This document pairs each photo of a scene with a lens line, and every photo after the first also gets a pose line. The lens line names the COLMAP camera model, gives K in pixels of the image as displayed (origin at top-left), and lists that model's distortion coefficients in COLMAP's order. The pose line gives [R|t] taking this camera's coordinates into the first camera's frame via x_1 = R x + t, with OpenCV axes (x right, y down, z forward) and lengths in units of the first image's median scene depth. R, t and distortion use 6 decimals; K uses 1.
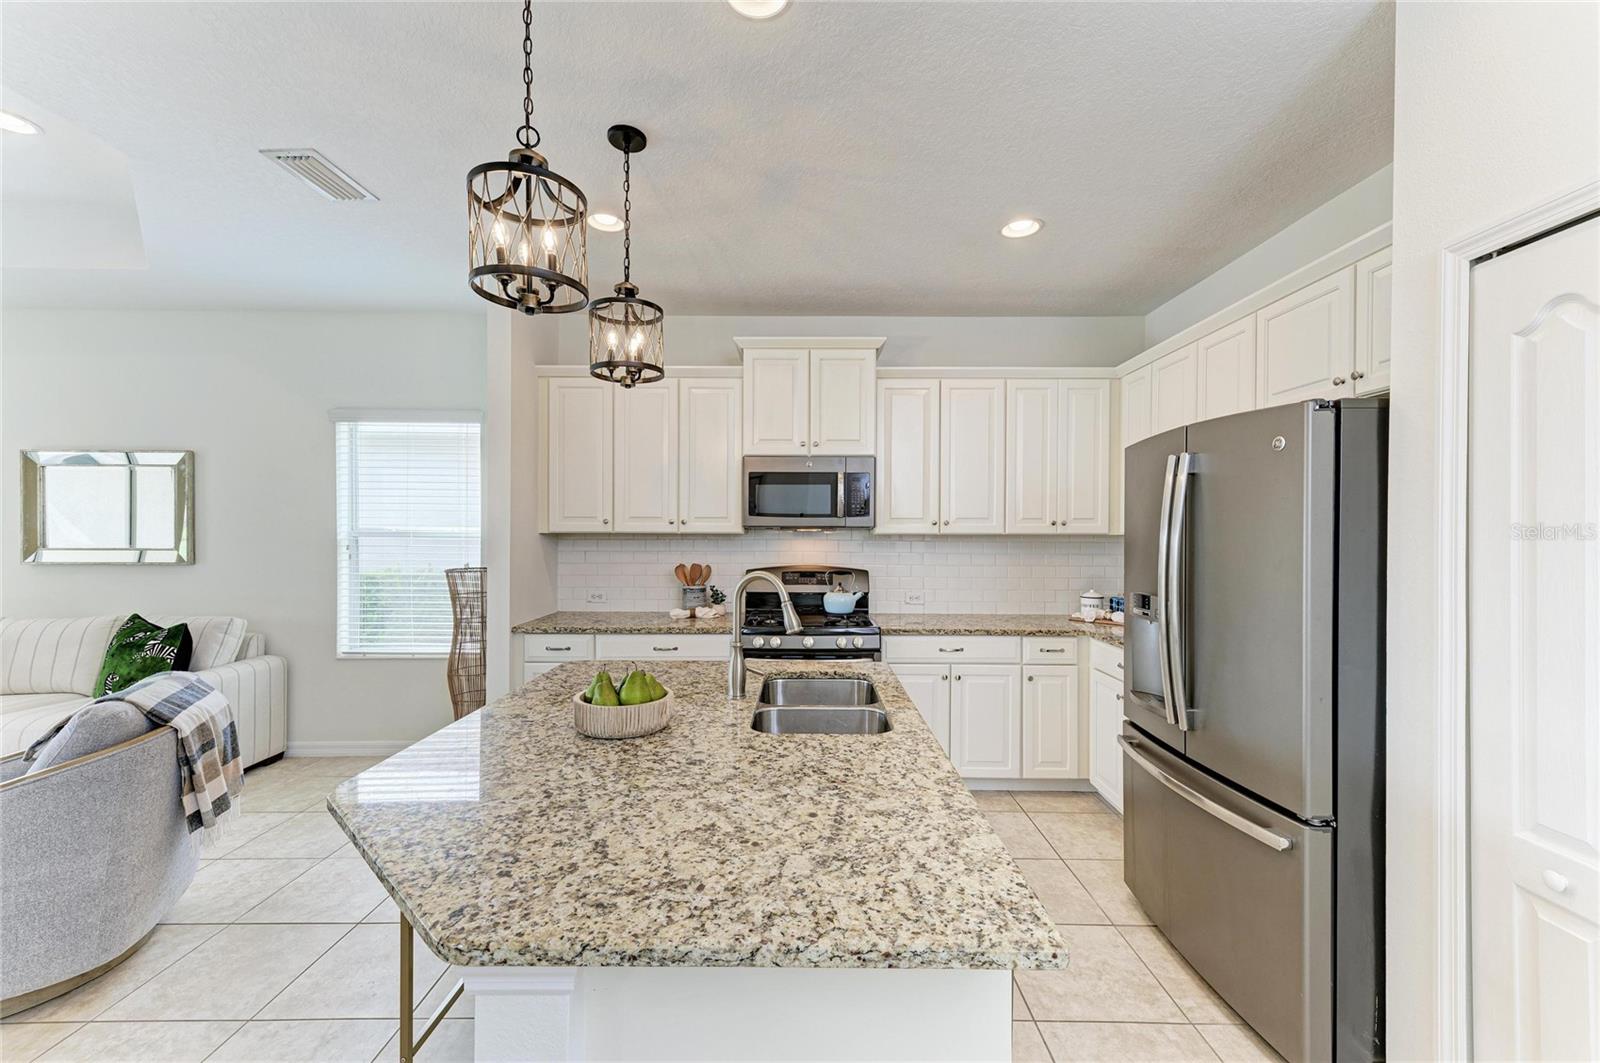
lens RADIAL K [[637.8, 0, 800.6], [0, 637.8, 535.2], [0, 0, 1]] dist [0.016099, -0.000090]
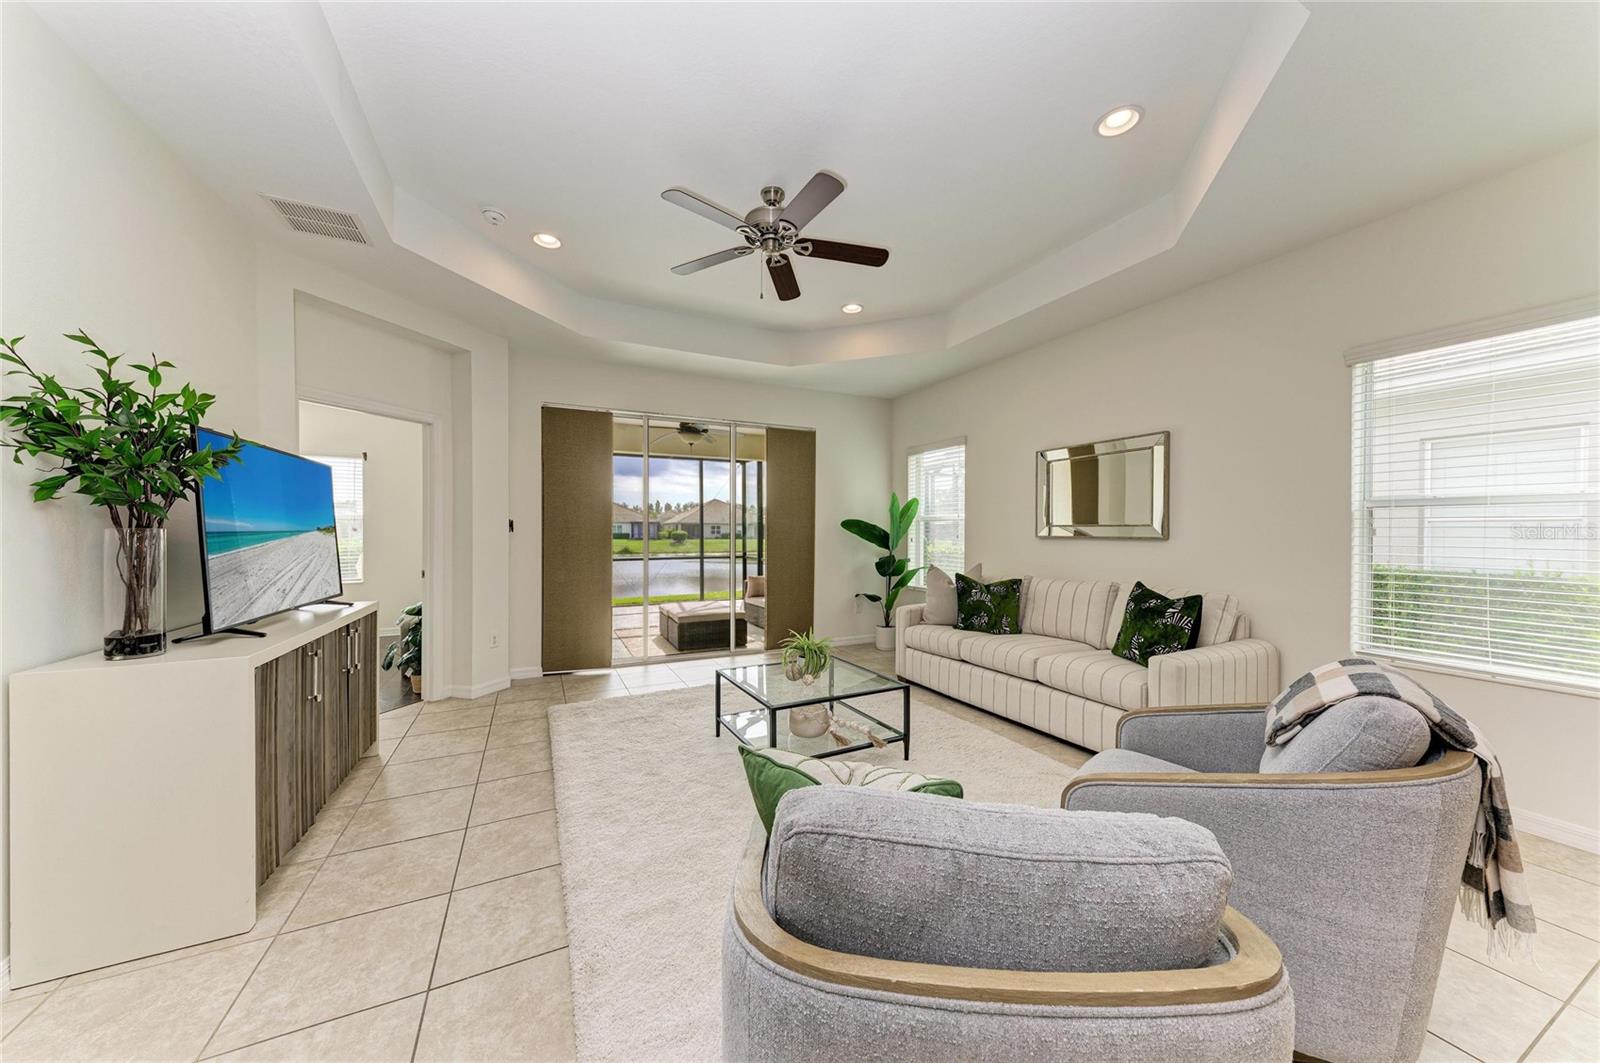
lens RADIAL K [[543.0, 0, 800.9], [0, 543.0, 536.2], [0, 0, 1]] dist [0.020170, -0.004748]
pose [[0.438225, 0.005690, -0.898847, -0.655290], [-0.004923, 0.999980, 0.003930, 0.064628], [0.898852, 0.002702, 0.438244, 0.124114]]
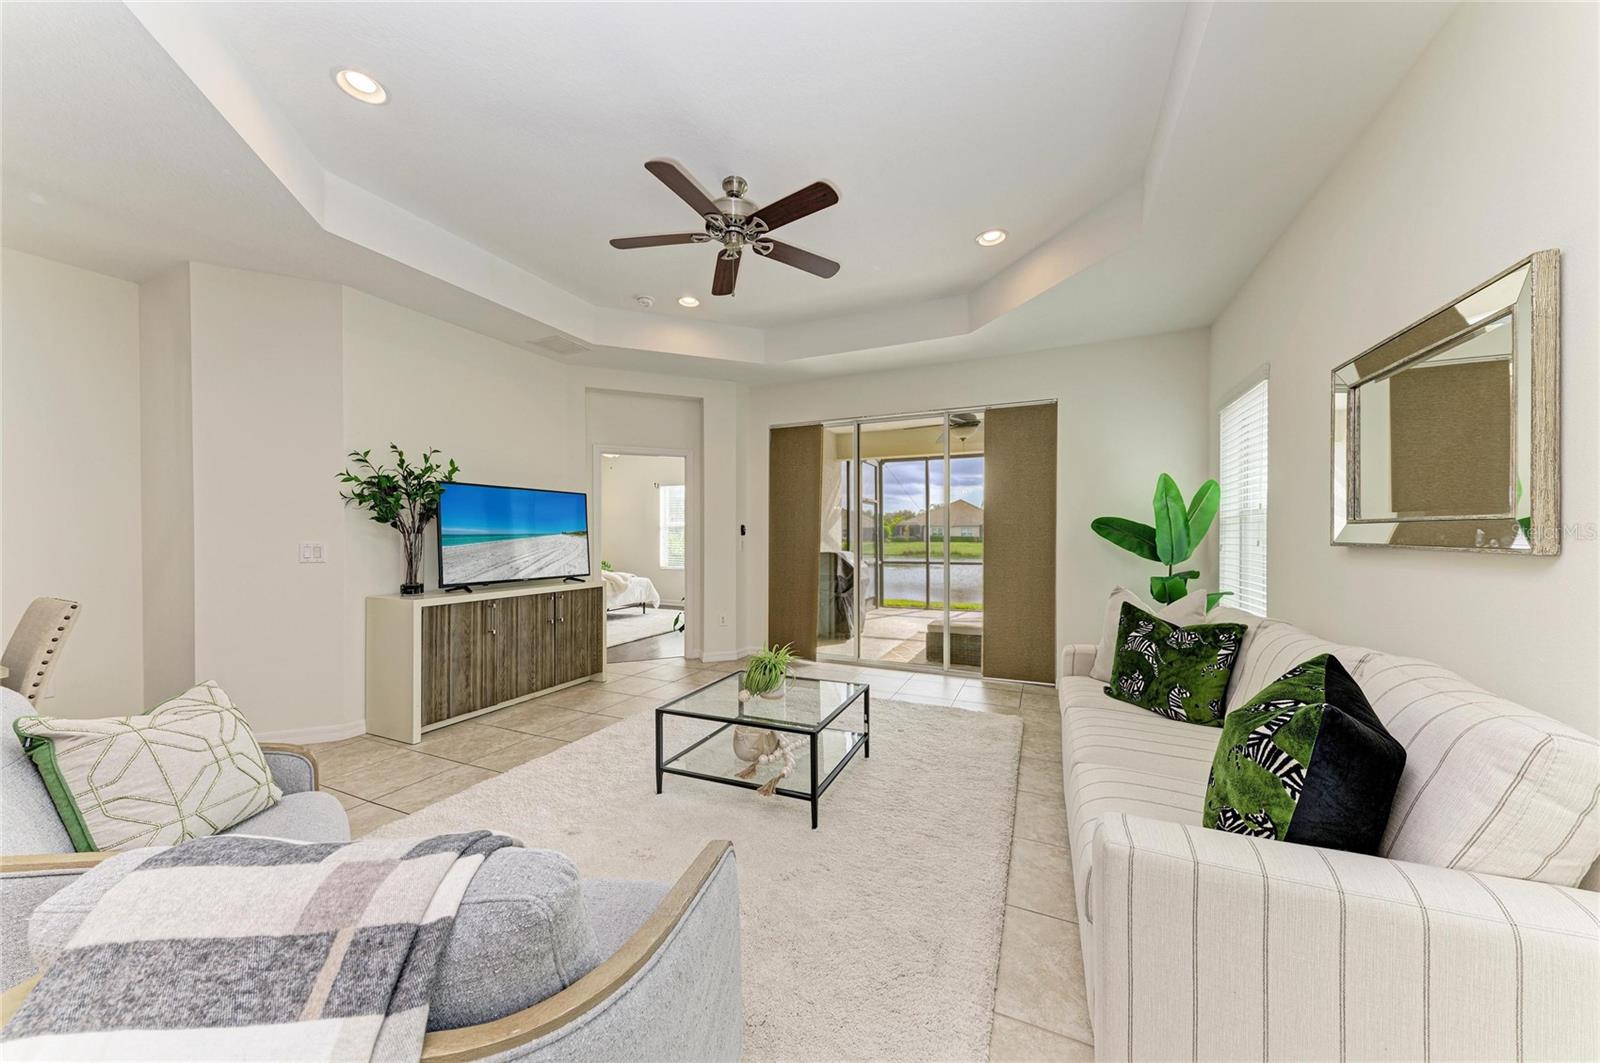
lens RADIAL K [[543.0, 0, 800.9], [0, 543.0, 536.2], [0, 0, 1]] dist [0.020170, -0.004748]
pose [[-0.412022, 0.000217, -0.911174, -0.765513], [-0.006014, 0.999978, 0.002957, 0.057806], [0.911154, 0.006698, -0.412011, 1.201870]]
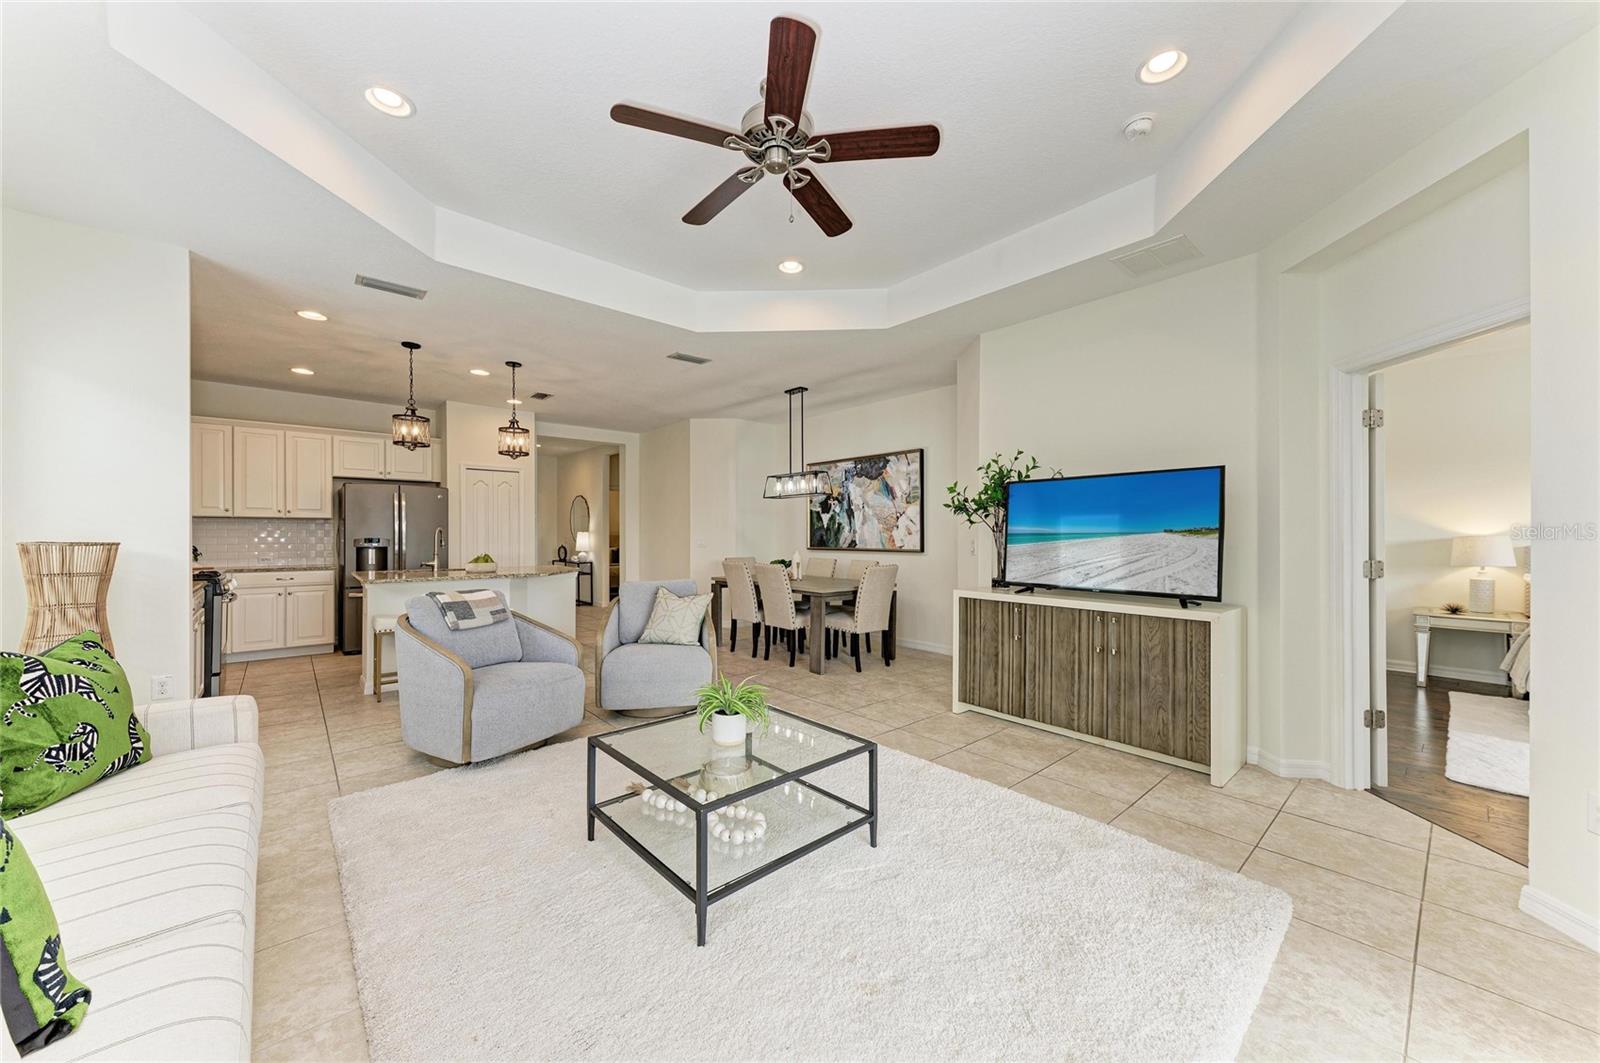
lens RADIAL K [[579.2, 0, 799.1], [0, 579.2, 535.9], [0, 0, 1]] dist [0.017243, 0.000065]
pose [[-0.659460, -0.005066, 0.751722, -2.534733], [0.000572, 0.999974, 0.007240, 0.059116], [-0.751739, 0.005205, -0.659440, 1.211569]]
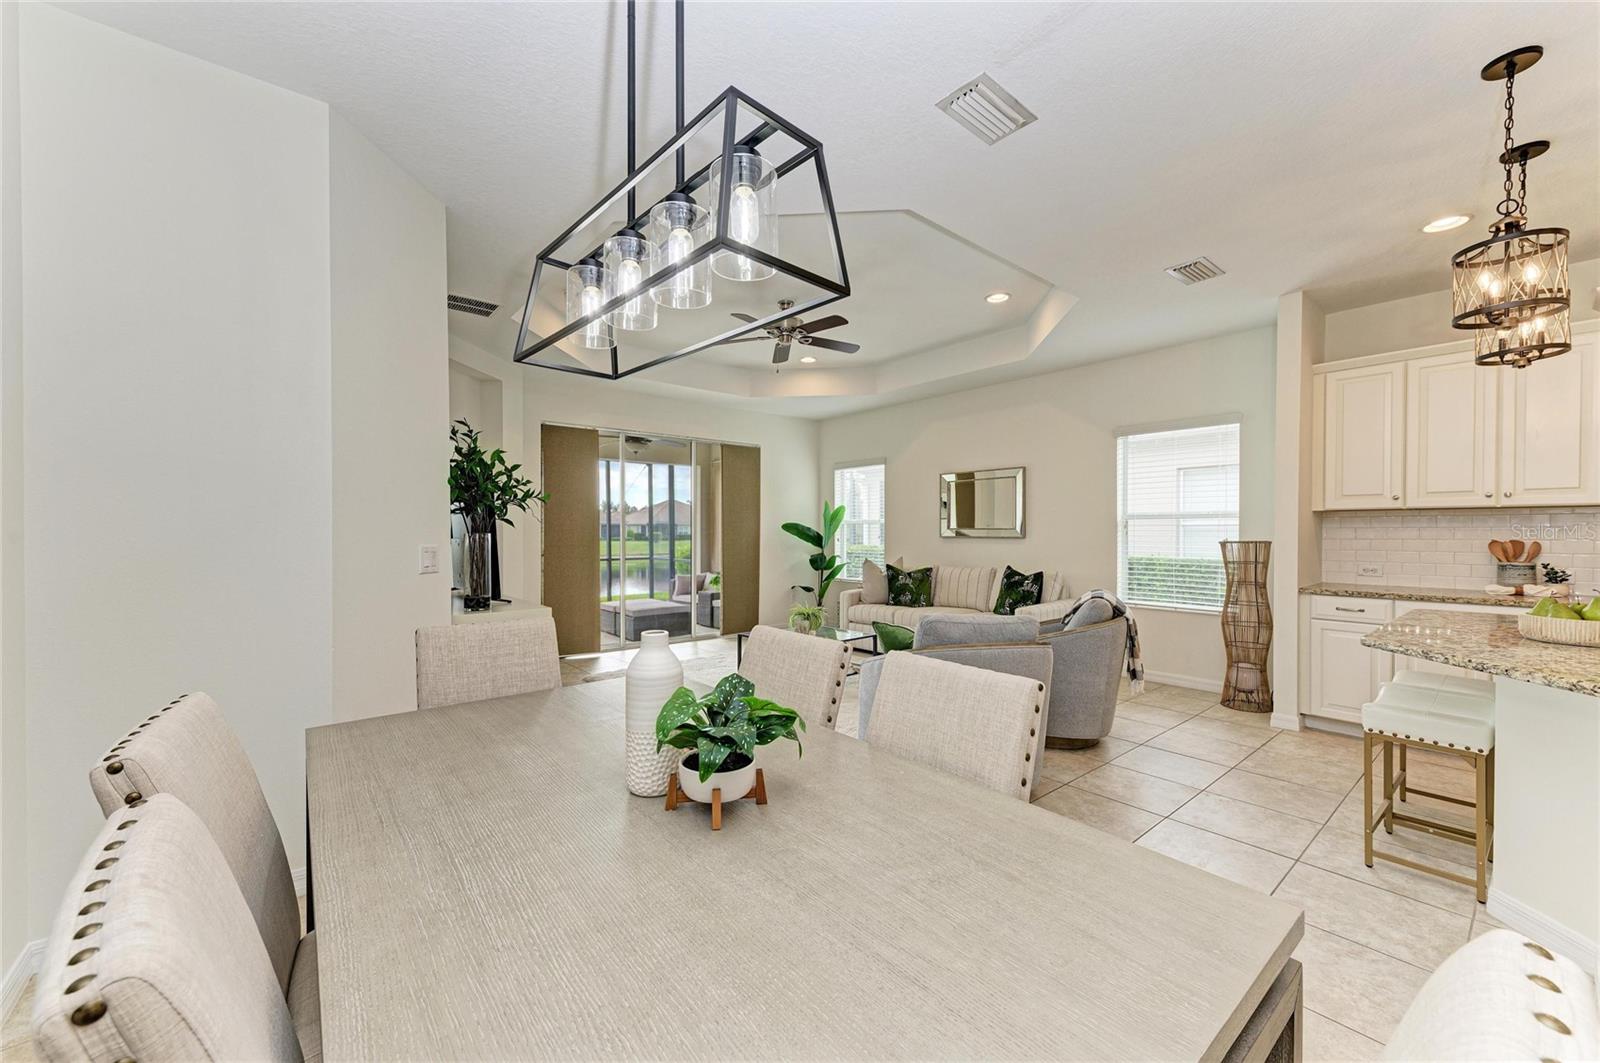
lens RADIAL K [[613.2, 0, 801.4], [0, 613.2, 535.3], [0, 0, 1]] dist [0.013928, -0.000401]
pose [[0.640982, 0.000622, -0.767556, -0.213541], [-0.001988, 0.999998, -0.000850, 0.065699], [0.767553, 0.002071, 0.640982, -0.637838]]
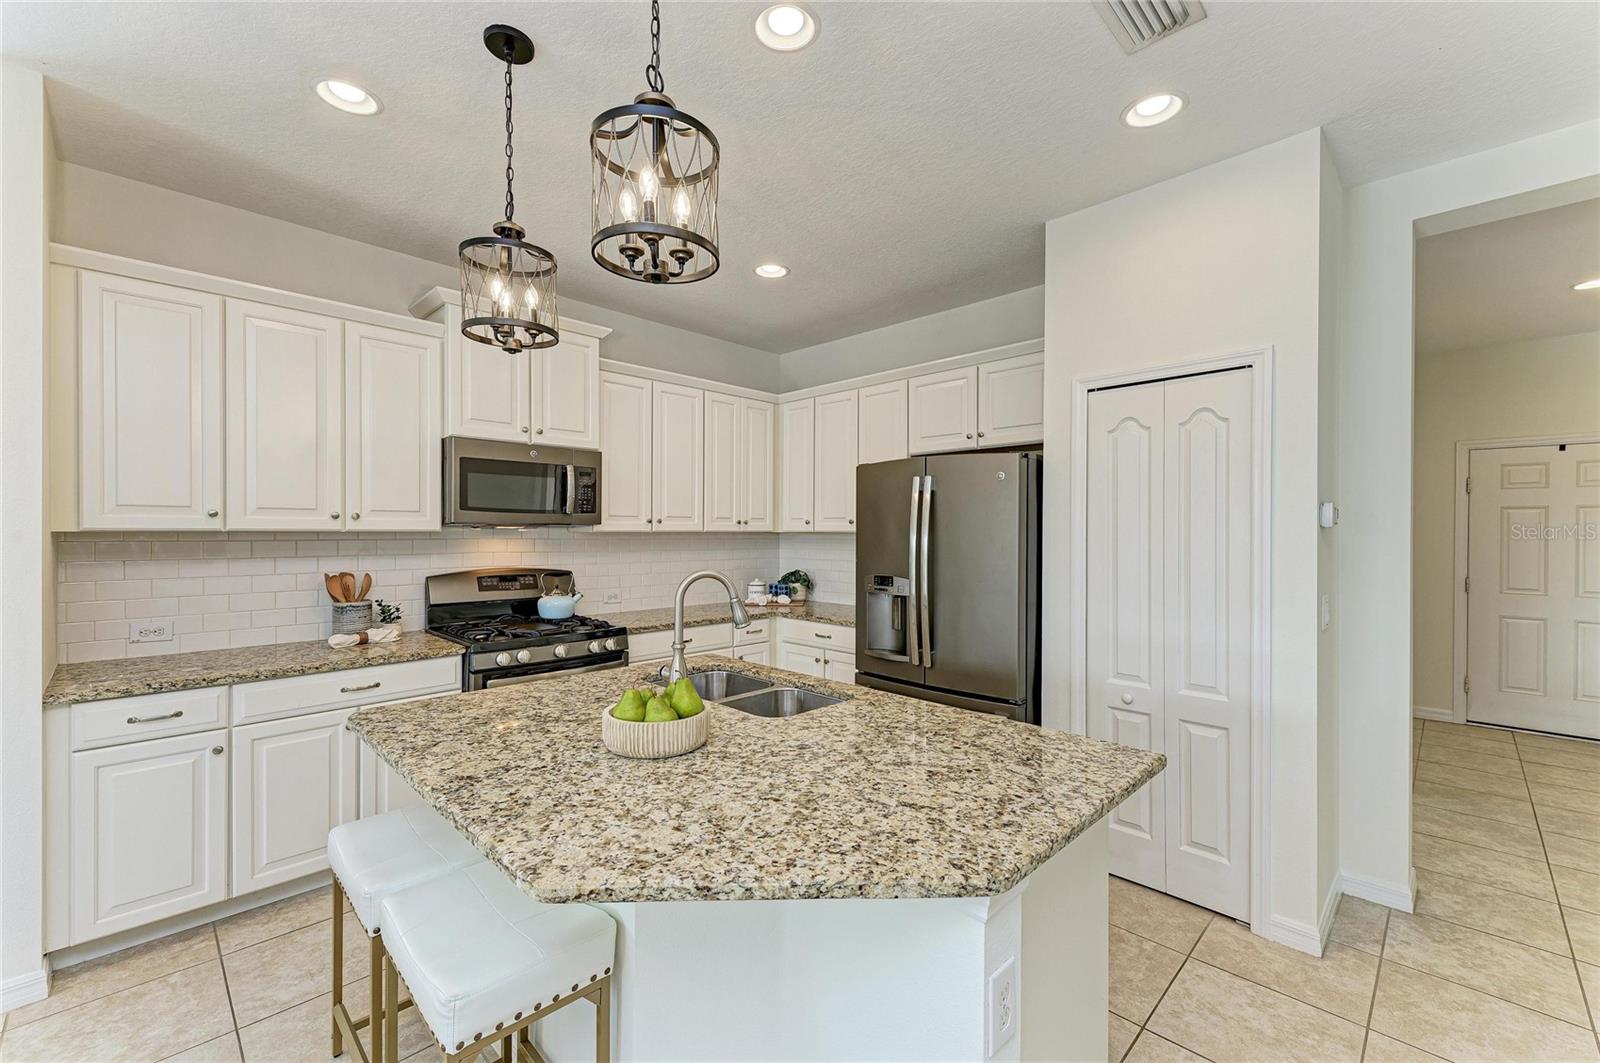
lens RADIAL K [[656.9, 0, 805.0], [0, 656.9, 532.2], [0, 0, 1]] dist [0.017498, 0.000160]
pose [[0.700404, -0.001947, 0.713744, -0.548025], [0.002066, 0.999998, 0.000700, -0.002122], [-0.713744, 0.000984, 0.700406, 0.131779]]
